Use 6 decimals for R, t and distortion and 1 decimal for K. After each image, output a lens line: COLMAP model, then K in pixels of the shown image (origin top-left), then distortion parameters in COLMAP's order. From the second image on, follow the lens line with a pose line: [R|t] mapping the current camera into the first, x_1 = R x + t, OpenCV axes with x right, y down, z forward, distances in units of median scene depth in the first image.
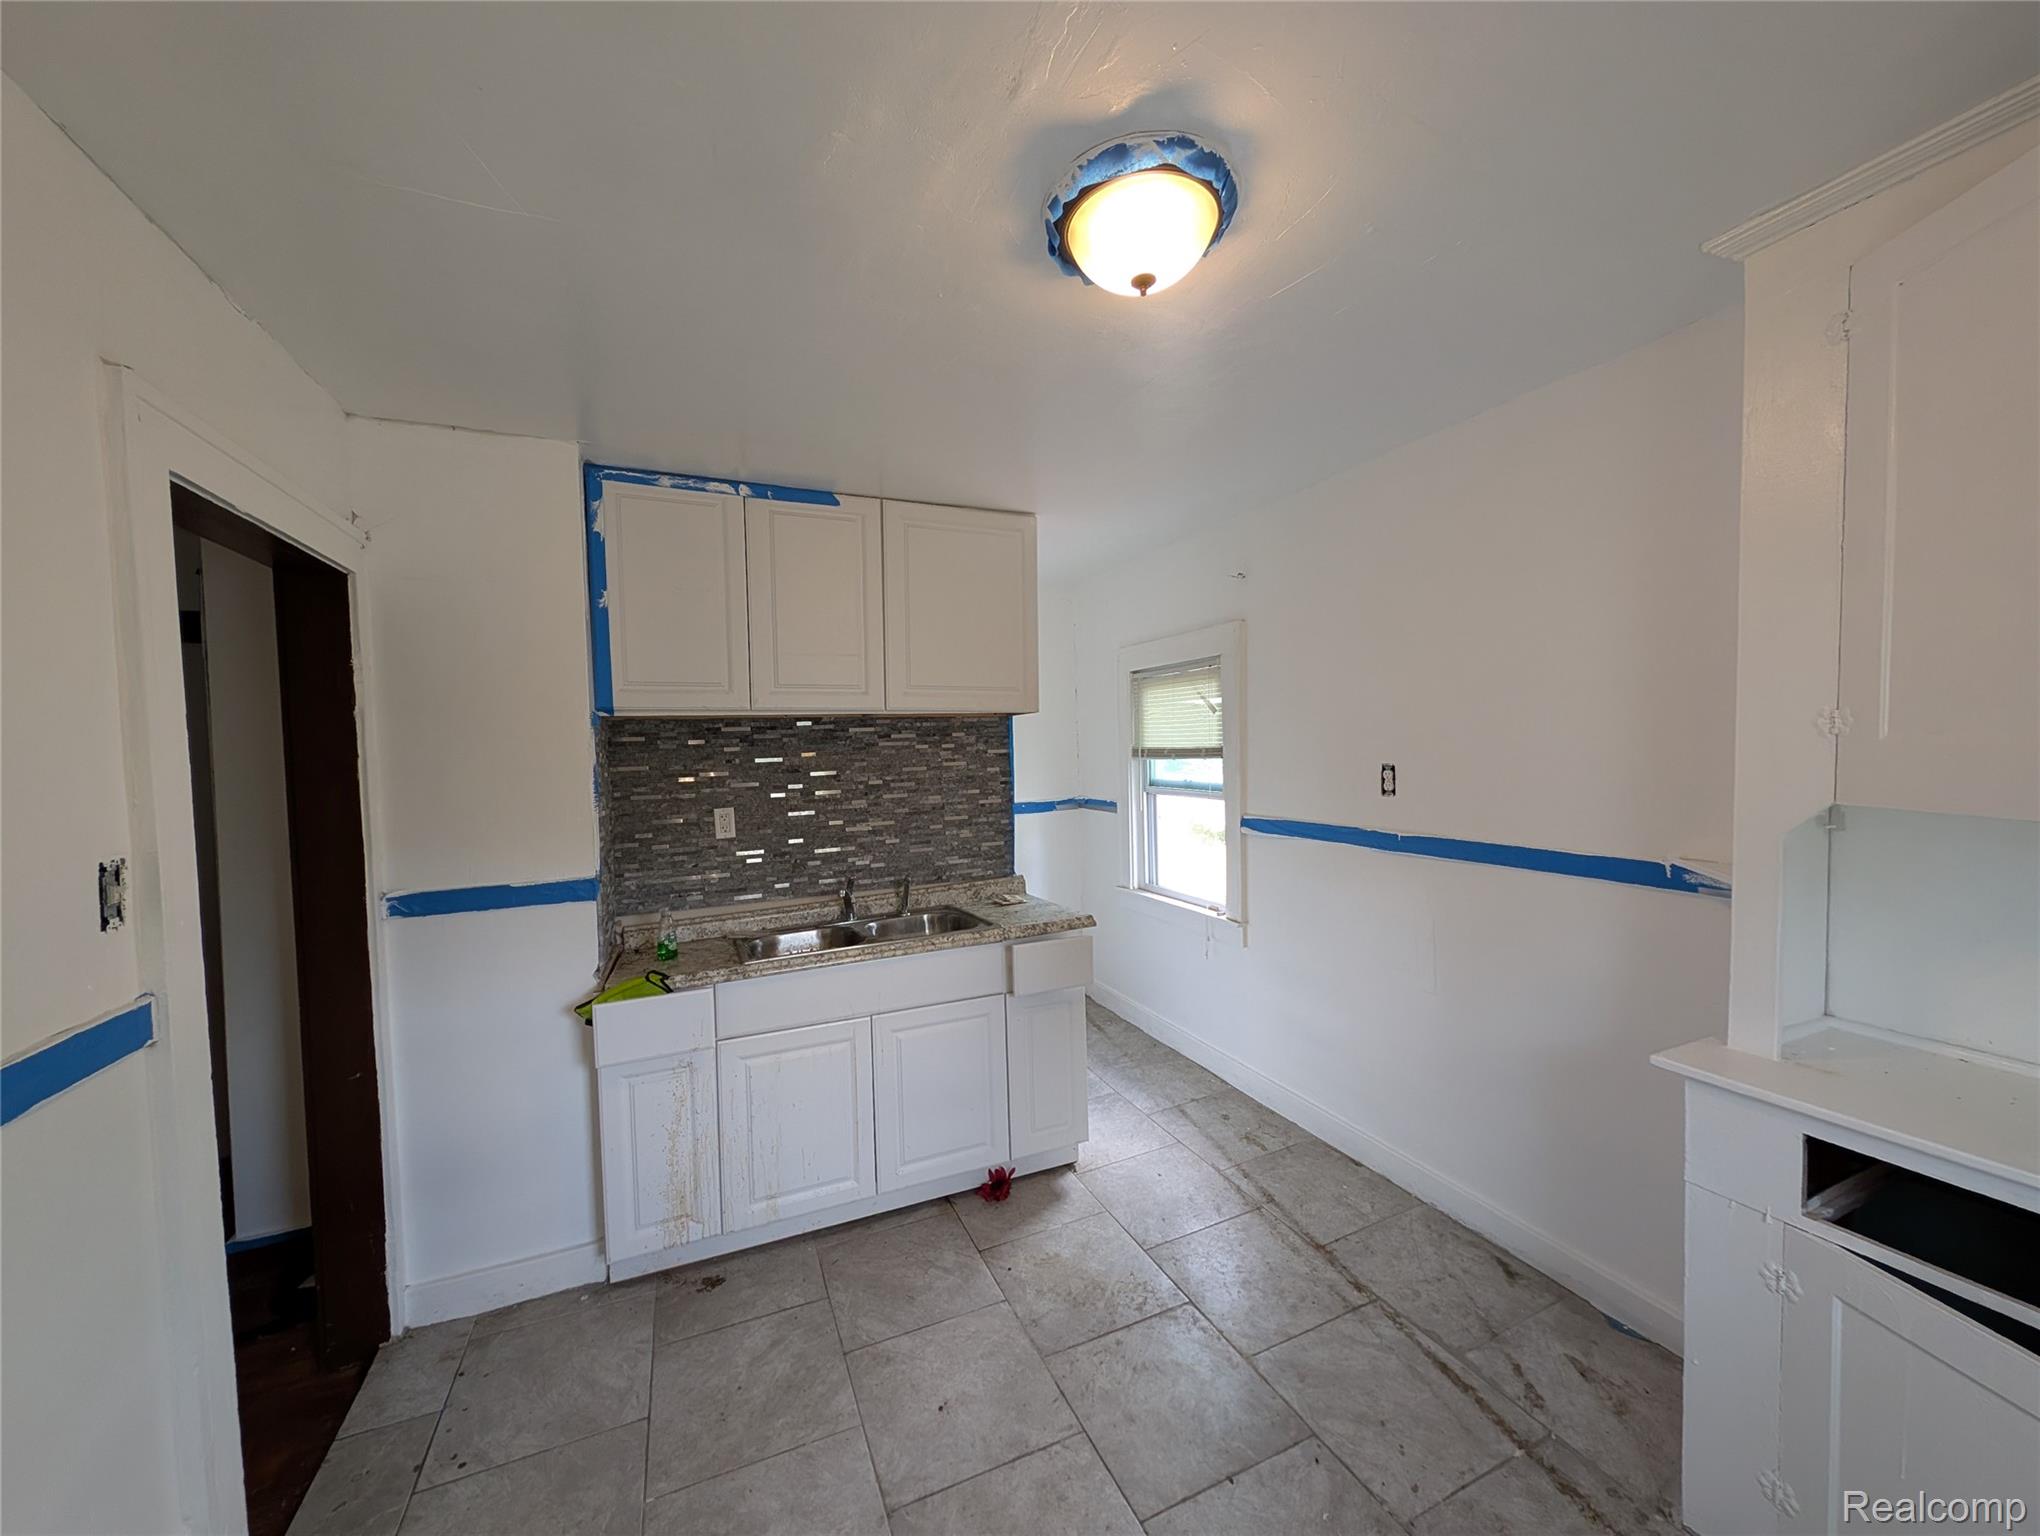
lens RADIAL K [[779.8, 0, 1007.8], [0, 779.8, 774.5], [0, 0, 1]] dist [0.013334, -0.000082]
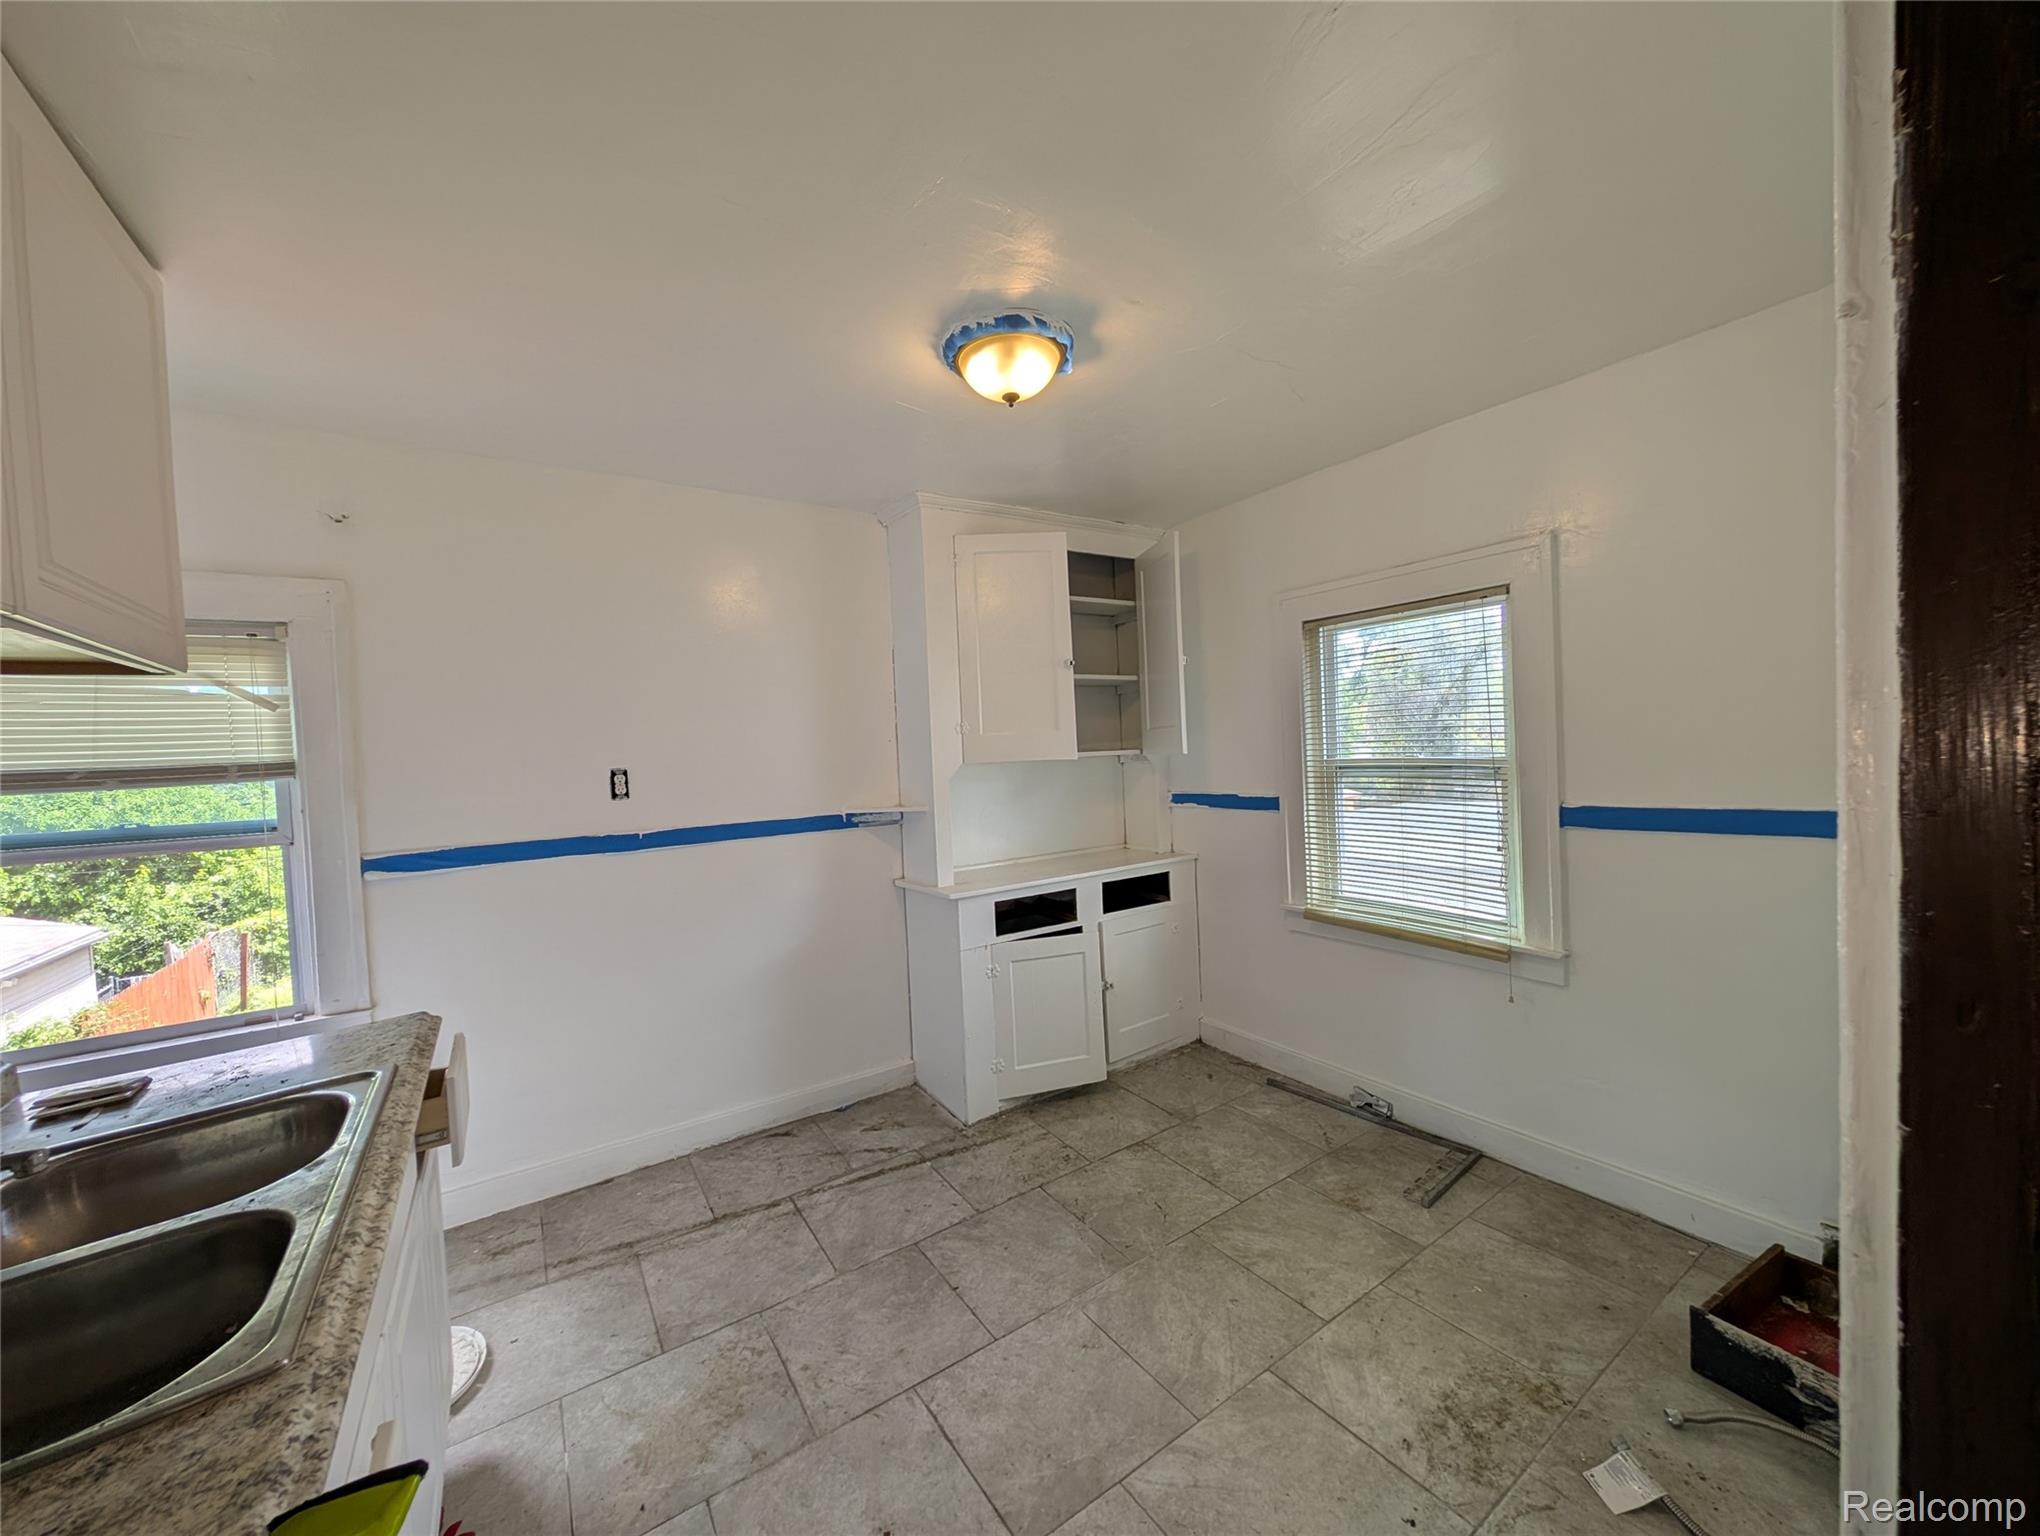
lens RADIAL K [[779.8, 0, 1007.8], [0, 779.8, 774.5], [0, 0, 1]] dist [0.013334, -0.000082]
pose [[-0.178392, 0.006704, 0.983937, -0.762139], [0.092900, 0.995625, 0.010060, 0.038299], [-0.979564, 0.093203, -0.178235, 0.809552]]
